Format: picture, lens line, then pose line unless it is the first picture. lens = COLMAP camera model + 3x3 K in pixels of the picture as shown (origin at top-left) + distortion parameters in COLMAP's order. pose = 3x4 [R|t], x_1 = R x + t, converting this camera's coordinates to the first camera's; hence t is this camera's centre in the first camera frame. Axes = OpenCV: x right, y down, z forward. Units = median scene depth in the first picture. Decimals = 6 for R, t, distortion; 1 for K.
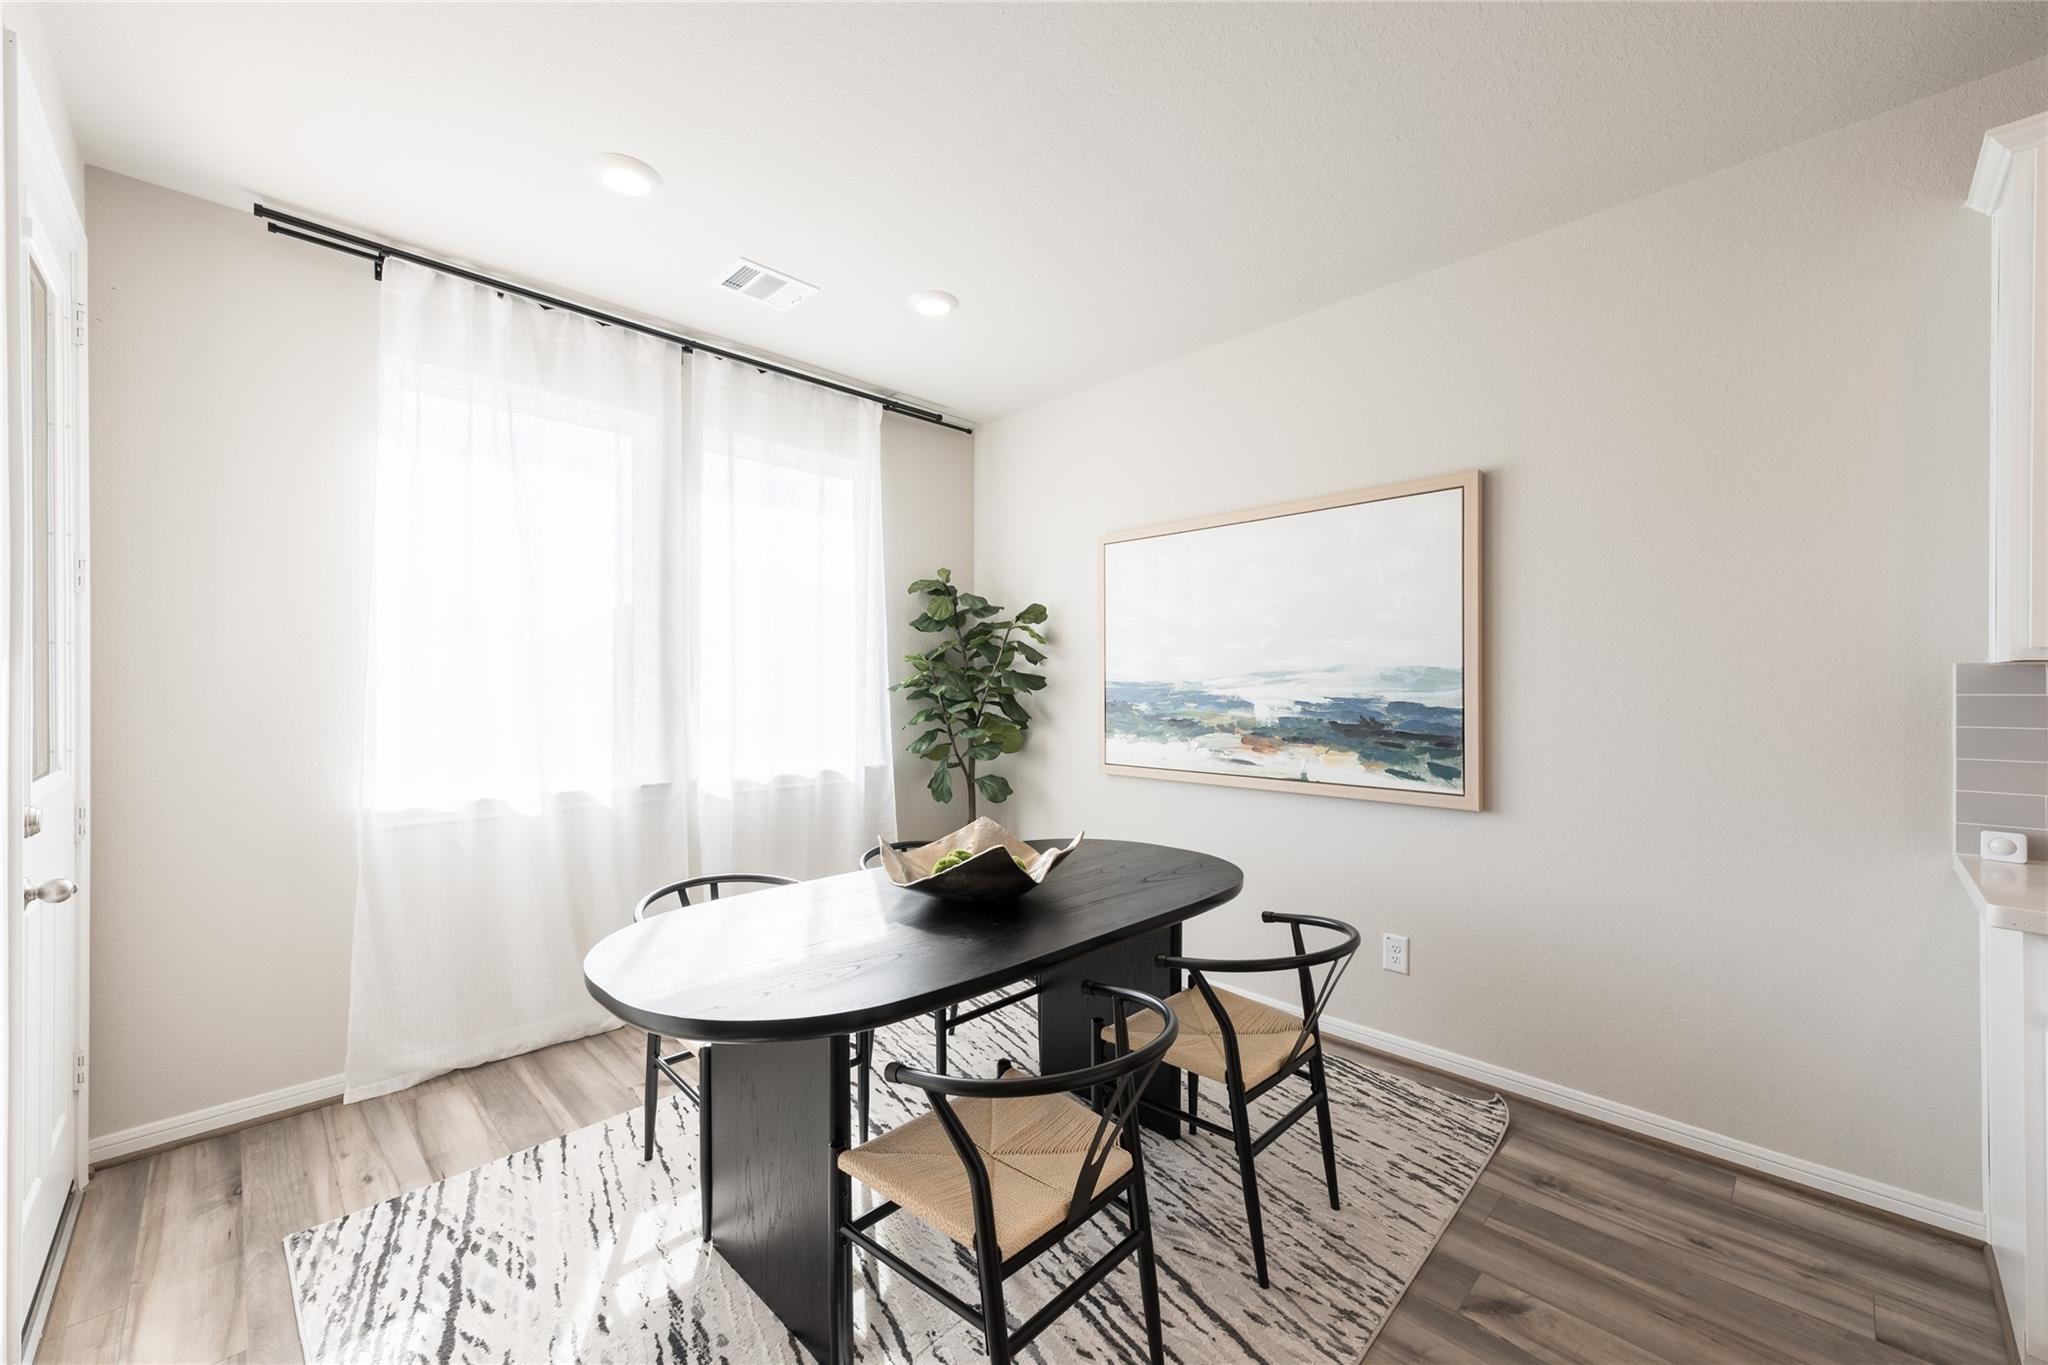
lens RADIAL K [[817.4, 0, 1030.0], [0, 817.4, 685.7], [0, 0, 1]] dist [0.002806, 0.000053]
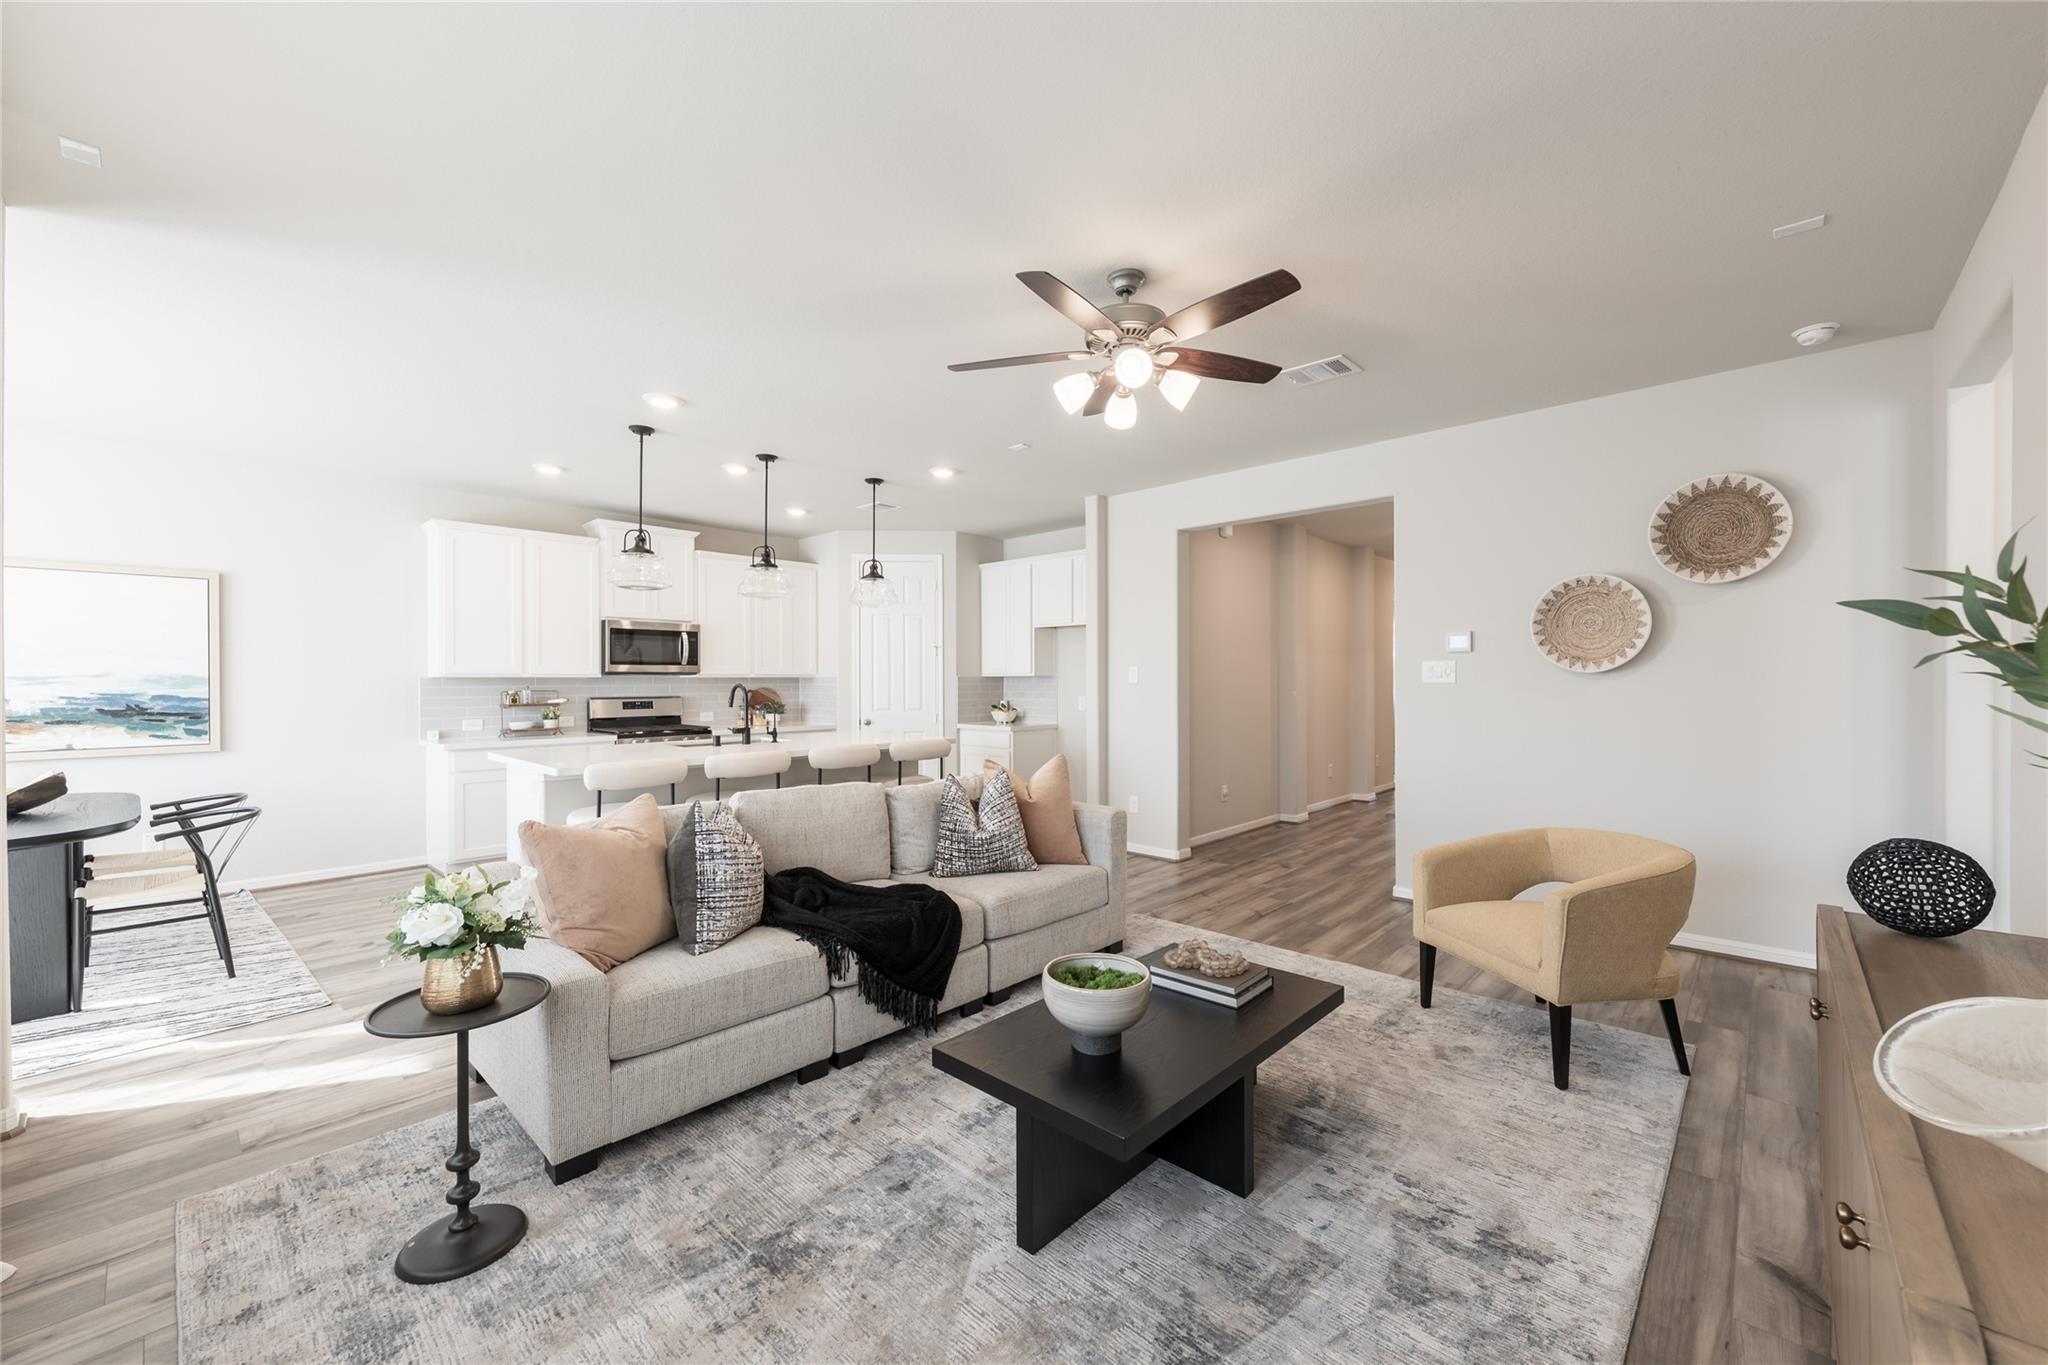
lens RADIAL K [[817.4, 0, 1031.7], [0, 817.4, 682.3], [0, 0, 1]] dist [0.002806, 0.000053]
pose [[-0.071480, -0.002961, 0.997438, -1.208358], [0.003692, 0.999988, 0.003234, -0.005065], [-0.997435, 0.003914, -0.071468, -0.613427]]
